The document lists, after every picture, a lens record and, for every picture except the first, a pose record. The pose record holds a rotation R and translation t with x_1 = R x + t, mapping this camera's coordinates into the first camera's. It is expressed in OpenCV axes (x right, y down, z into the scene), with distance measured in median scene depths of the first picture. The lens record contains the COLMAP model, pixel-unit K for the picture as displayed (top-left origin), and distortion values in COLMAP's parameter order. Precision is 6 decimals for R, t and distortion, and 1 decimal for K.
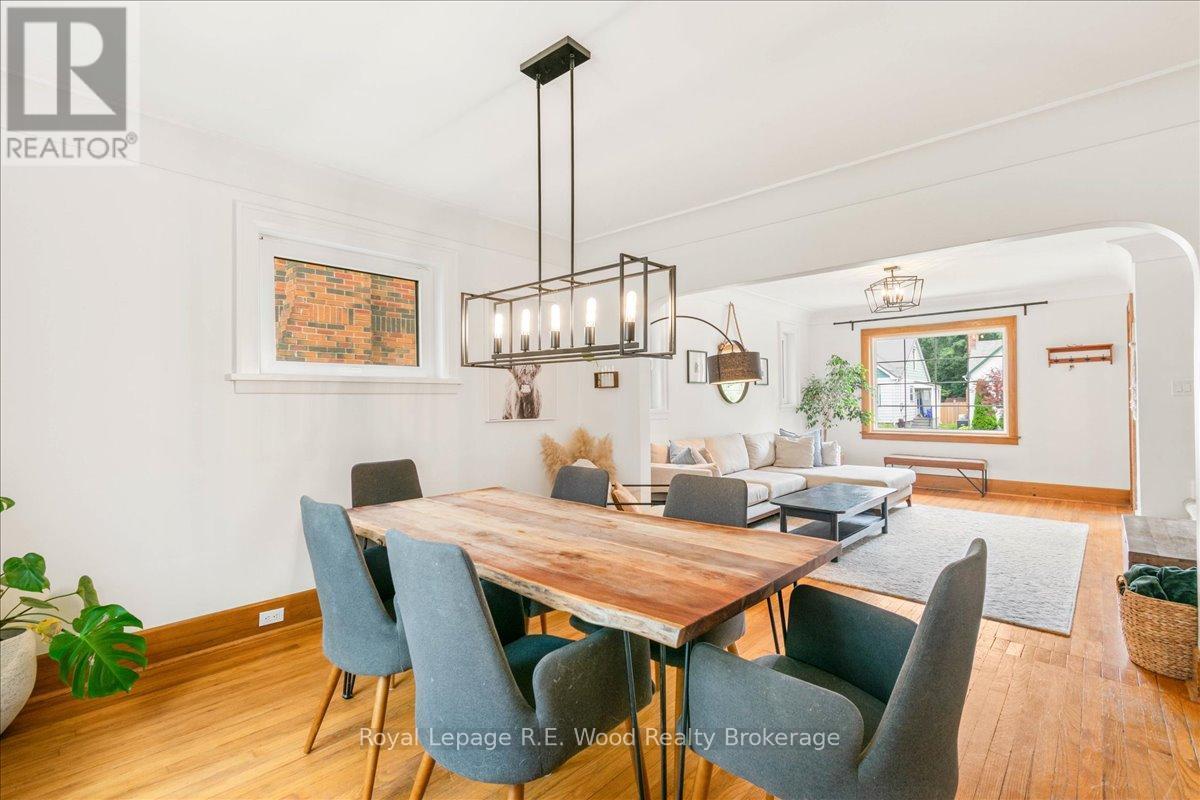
lens RADIAL K [[530.9, 0, 600.0], [0, 530.9, 400.0], [0, 0, 1]] dist [-0.020040, -0.000170]
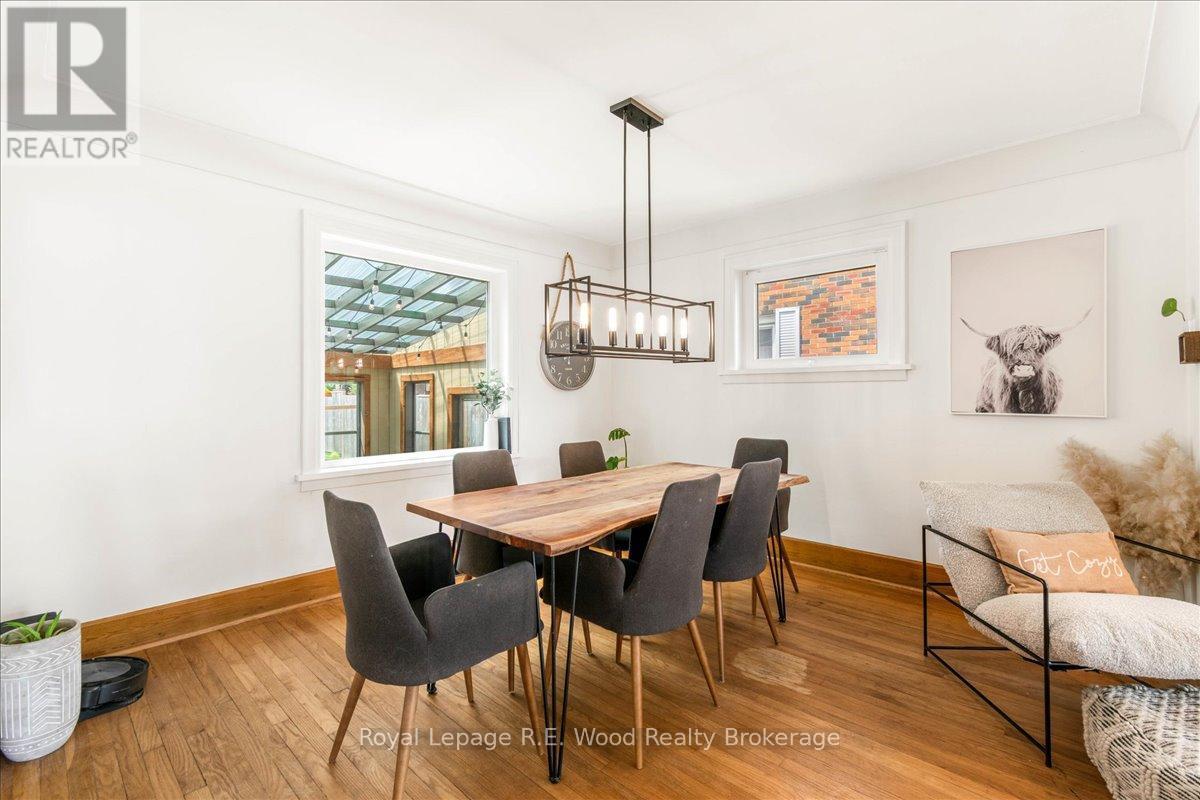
lens RADIAL K [[530.9, 0, 600.0], [0, 530.9, 400.0], [0, 0, 1]] dist [-0.020040, -0.000170]
pose [[0.009097, 0.016489, -0.999823, 0.567458], [0.004375, 0.999854, 0.016530, 0.003512], [0.999949, -0.004524, 0.009024, 0.435292]]
